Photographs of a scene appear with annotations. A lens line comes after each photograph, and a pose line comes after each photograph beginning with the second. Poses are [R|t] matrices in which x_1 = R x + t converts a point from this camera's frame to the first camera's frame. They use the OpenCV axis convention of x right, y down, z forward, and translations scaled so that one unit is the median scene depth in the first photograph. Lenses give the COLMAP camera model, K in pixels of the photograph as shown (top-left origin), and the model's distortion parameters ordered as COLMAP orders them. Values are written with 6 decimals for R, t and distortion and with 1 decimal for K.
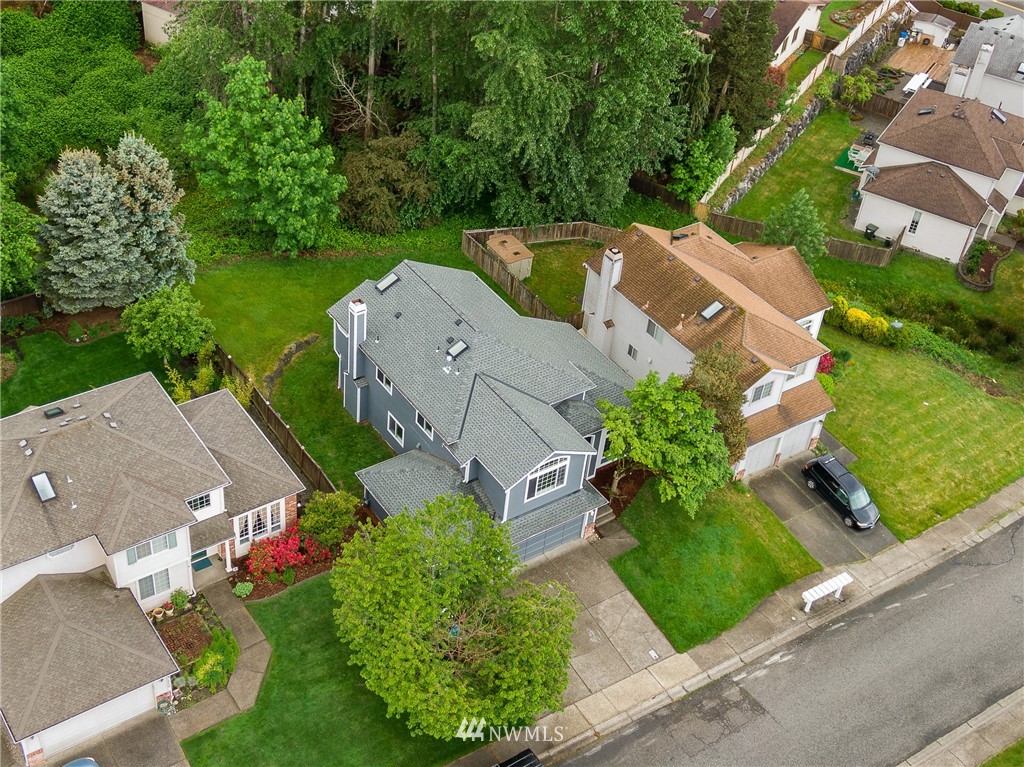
lens RADIAL K [[1299.4, 0, 512.0], [0, 1299.4, 383.5], [0, 0, 1]] dist [0.021773, 0.011231]
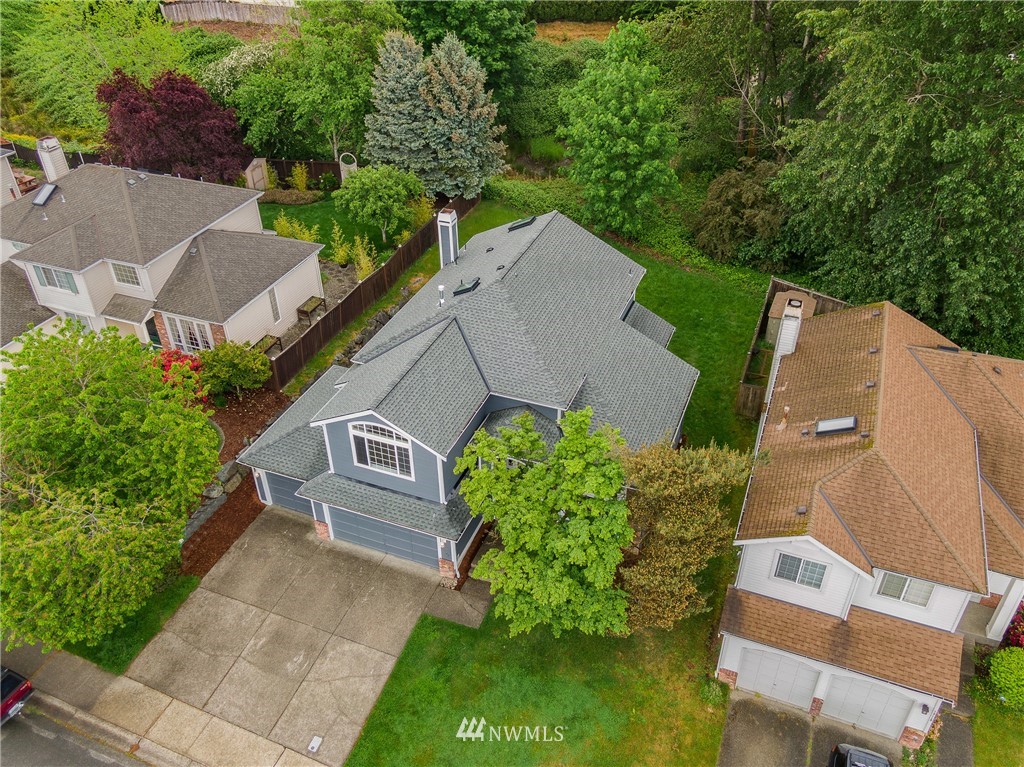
lens RADIAL K [[846.6, 0, 512.0], [0, 846.6, 383.5], [0, 0, 1]] dist [0.012746, 0.009259]
pose [[0.548444, 0.406486, -0.730738, 0.361456], [-0.484190, 0.866860, 0.118805, -0.048043], [0.681740, 0.288658, 0.672240, 0.636228]]
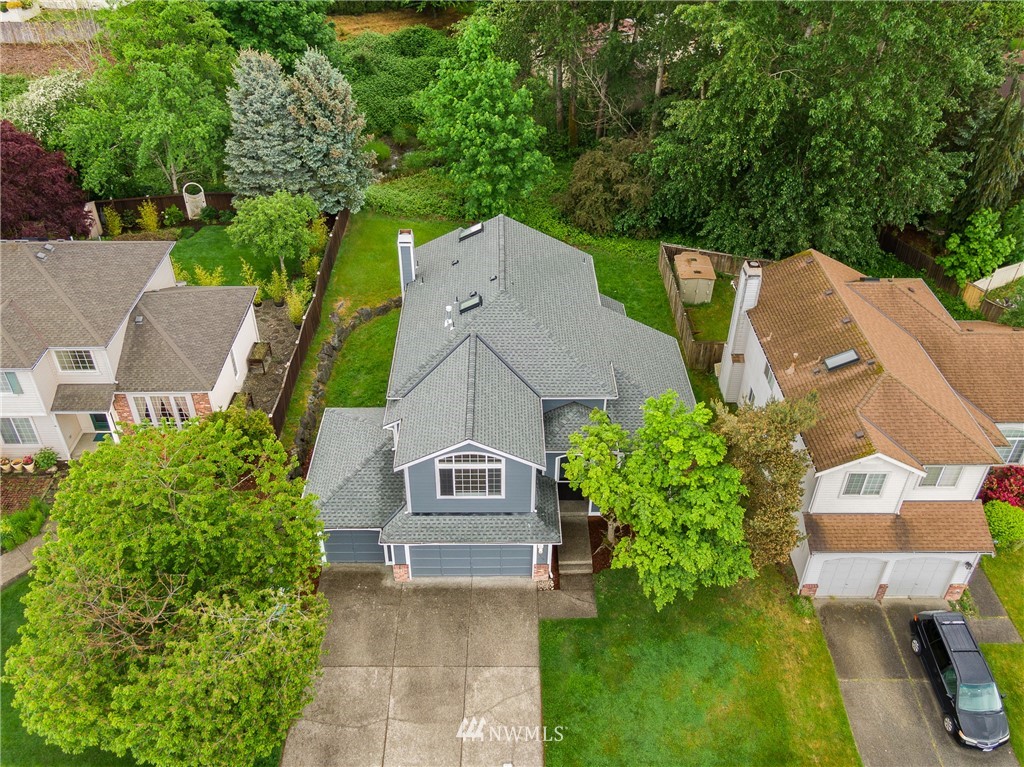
lens RADIAL K [[866.8, 0, 521.2], [0, 866.8, 369.4], [0, 0, 1]] dist [0.013428, 0.007243]
pose [[0.831141, 0.262131, -0.490400, 0.250383], [-0.305622, 0.952110, -0.009047, 0.008074], [0.464544, 0.157396, 0.871450, 0.504647]]
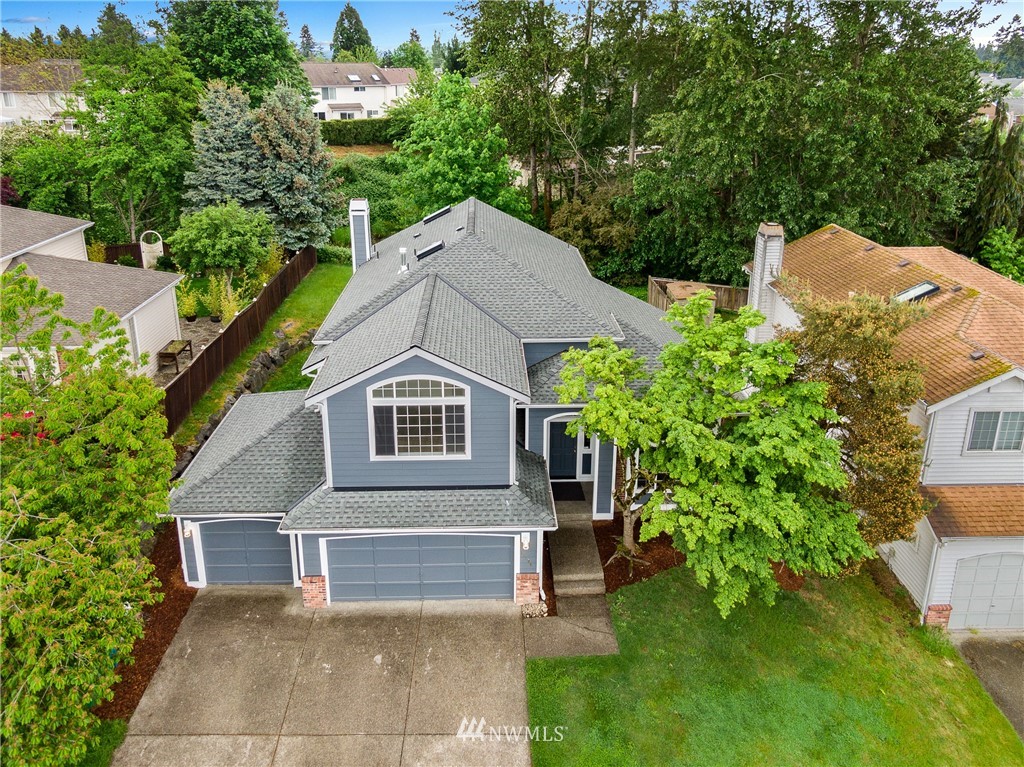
lens RADIAL K [[769.3, 0, 499.2], [0, 769.3, 284.3], [0, 0, 1]] dist [0.002928, -0.006654]
pose [[0.830696, 0.065439, -0.552868, 0.192780], [-0.292611, 0.896160, -0.333582, 0.103525], [0.473628, 0.438880, 0.763584, 0.677444]]
